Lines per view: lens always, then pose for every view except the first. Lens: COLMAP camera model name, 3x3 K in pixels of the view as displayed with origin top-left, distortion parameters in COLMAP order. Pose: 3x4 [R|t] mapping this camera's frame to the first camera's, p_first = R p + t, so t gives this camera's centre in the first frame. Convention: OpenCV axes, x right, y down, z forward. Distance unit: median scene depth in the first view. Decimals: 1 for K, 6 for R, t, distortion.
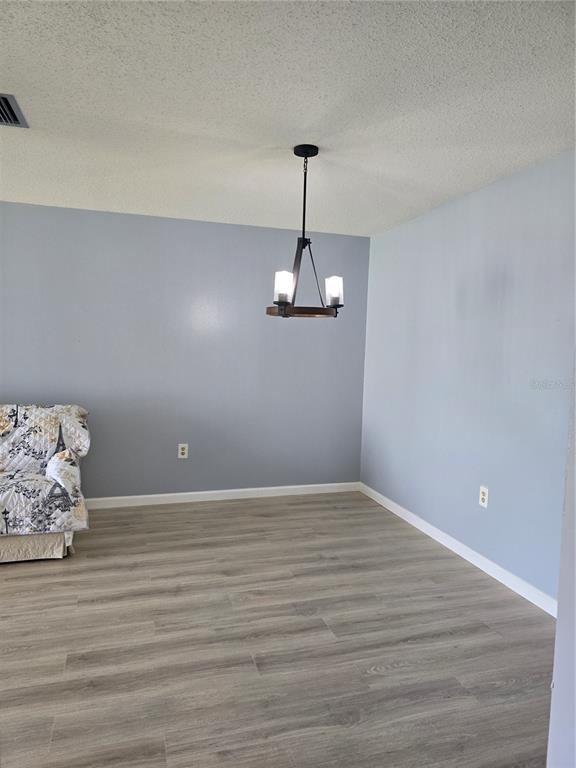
lens RADIAL K [[514.9, 0, 289.2], [0, 514.9, 381.3], [0, 0, 1]] dist [0.072518, -0.065167]
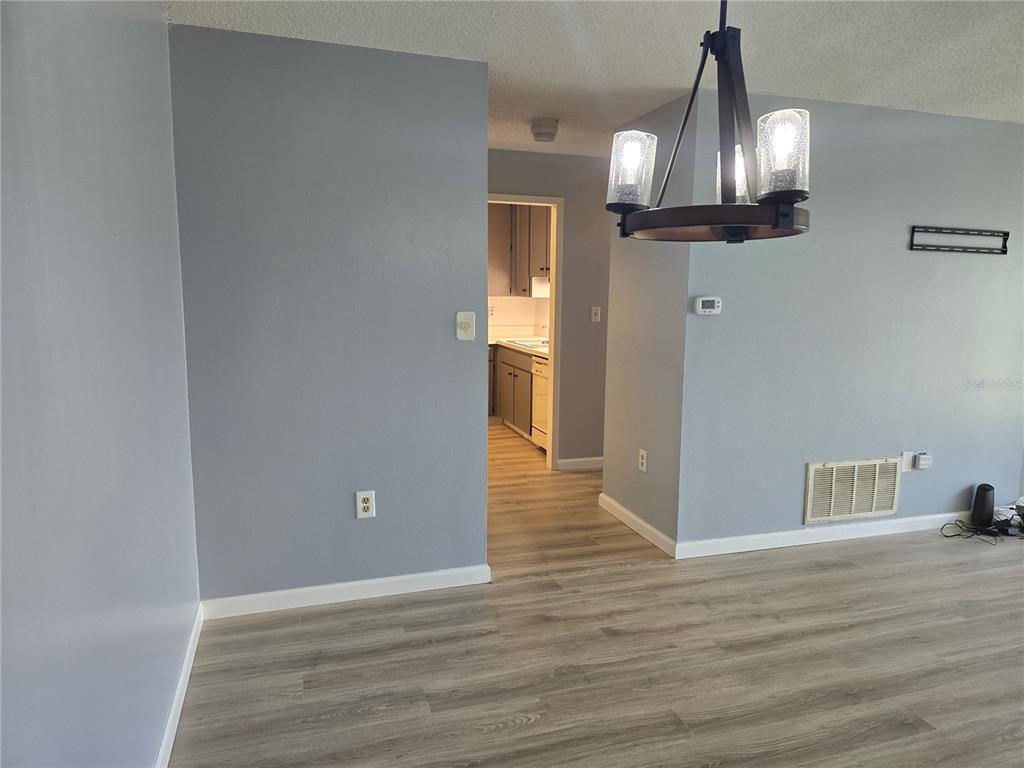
lens RADIAL K [[686.6, 0, 506.3], [0, 686.6, 383.3], [0, 0, 1]] dist [0.072518, -0.065167]
pose [[-0.999291, -0.037054, -0.006627, 0.168823], [-0.037614, 0.976096, 0.214062, -0.119970], [-0.001464, 0.214159, -0.976798, 1.436577]]
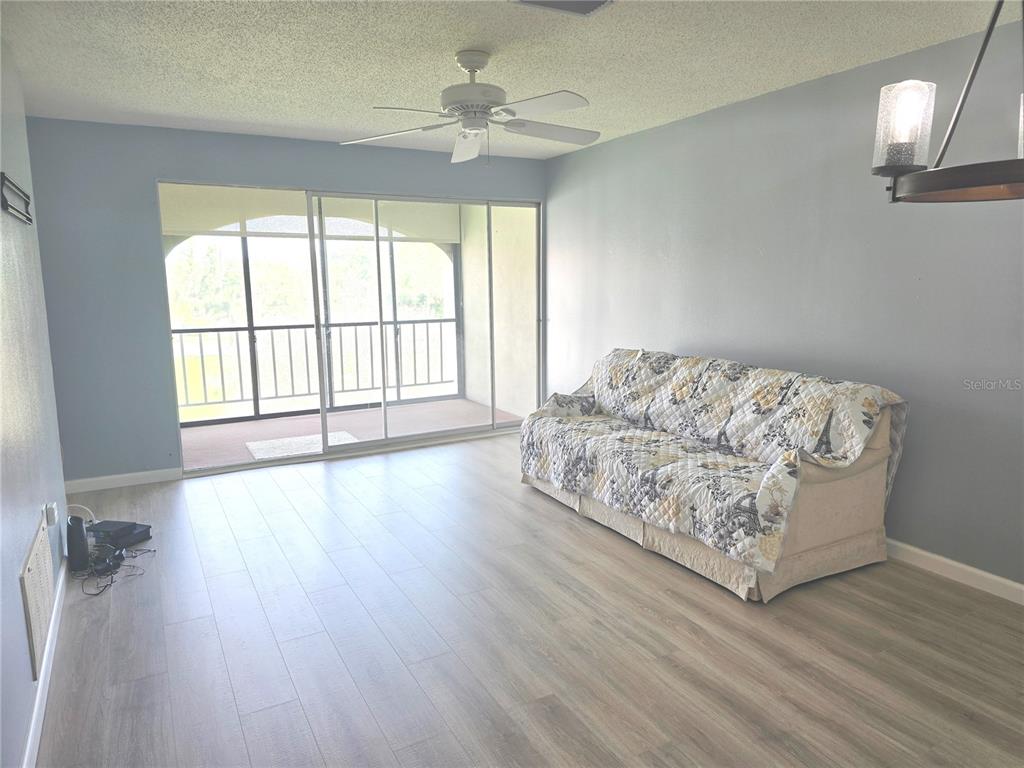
lens RADIAL K [[686.6, 0, 506.3], [0, 686.6, 383.3], [0, 0, 1]] dist [0.072518, -0.065167]
pose [[0.205862, 0.124115, -0.970678, 0.379630], [-0.055429, 0.991811, 0.115061, -0.034836], [0.977010, 0.030117, 0.211055, 0.535607]]
